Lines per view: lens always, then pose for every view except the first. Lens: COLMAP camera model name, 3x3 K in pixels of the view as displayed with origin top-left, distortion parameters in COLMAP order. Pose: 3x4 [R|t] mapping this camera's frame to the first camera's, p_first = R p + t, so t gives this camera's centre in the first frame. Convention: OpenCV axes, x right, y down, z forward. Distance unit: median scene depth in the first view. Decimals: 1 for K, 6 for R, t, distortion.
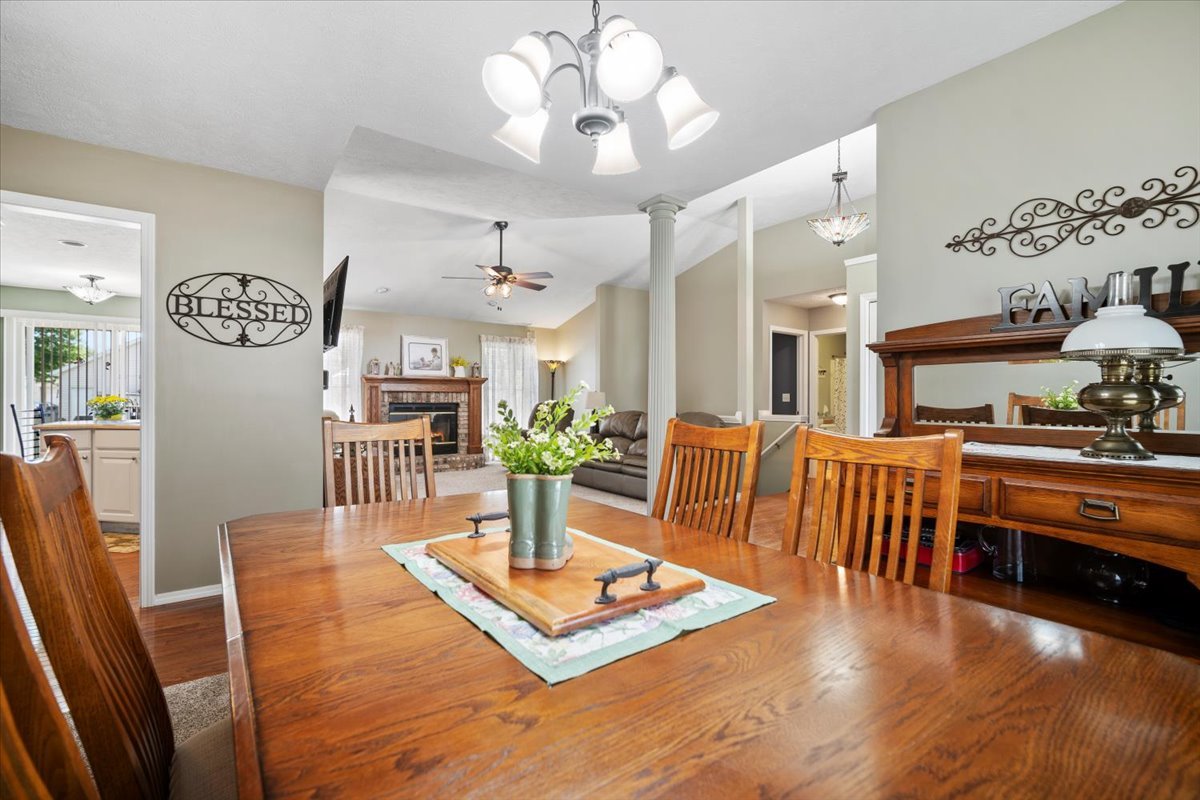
lens RADIAL K [[523.1, 0, 602.6], [0, 523.1, 401.2], [0, 0, 1]] dist [-0.013655, 0.002972]
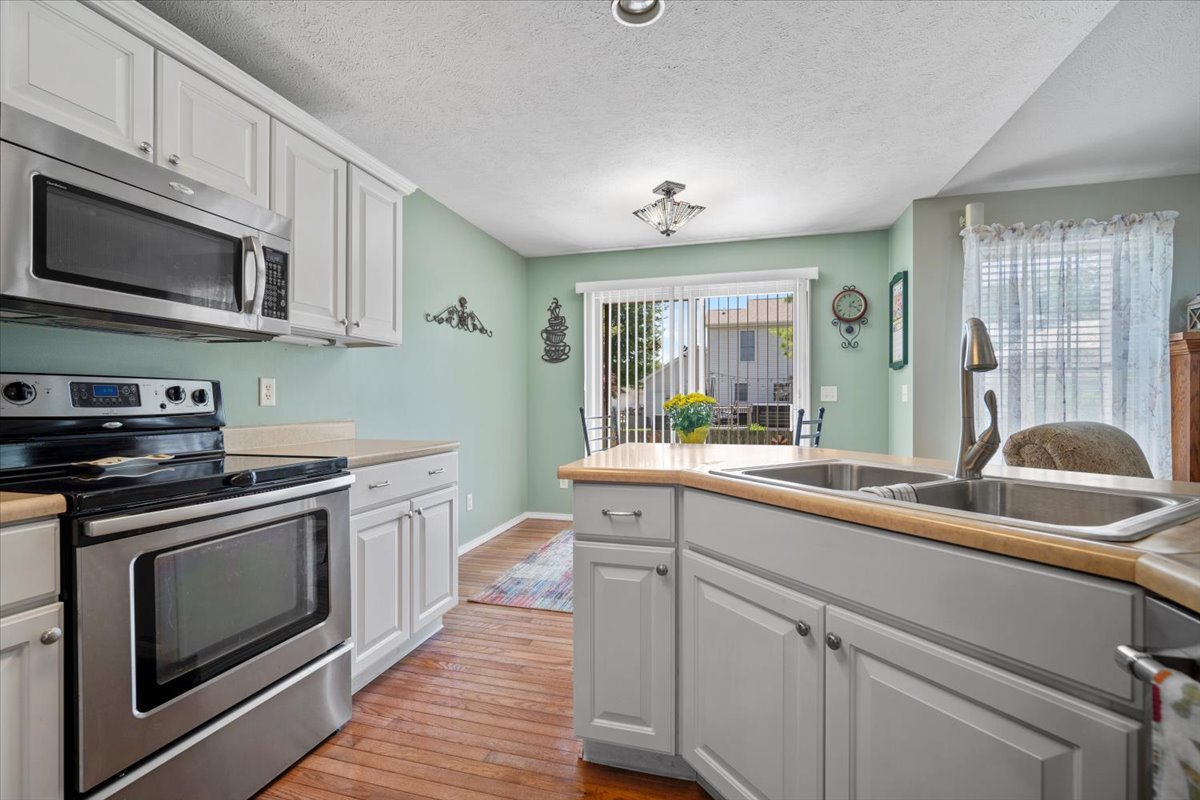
lens RADIAL K [[523.1, 0, 595.1], [0, 523.1, 406.0], [0, 0, 1]] dist [-0.013655, 0.002972]
pose [[0.613947, 0.004152, -0.789336, -0.387892], [0.000556, 0.999984, 0.005692, 0.000778], [0.789347, -0.003934, 0.613935, 0.387824]]
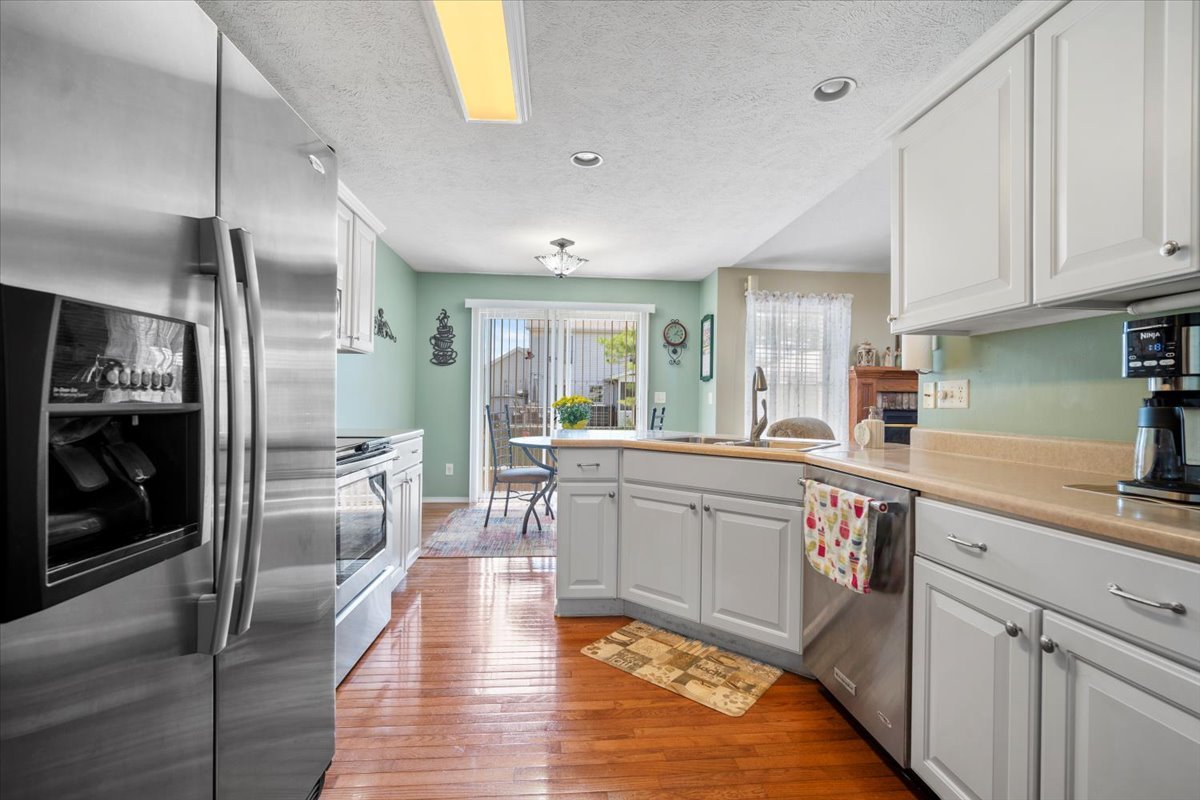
lens RADIAL K [[523.1, 0, 599.0], [0, 523.1, 405.5], [0, 0, 1]] dist [-0.013655, 0.002972]
pose [[0.851529, 0.013807, -0.524125, -0.353655], [-0.014229, 0.999894, 0.003223, 0.001574], [0.524114, 0.004713, 0.851635, 0.241843]]
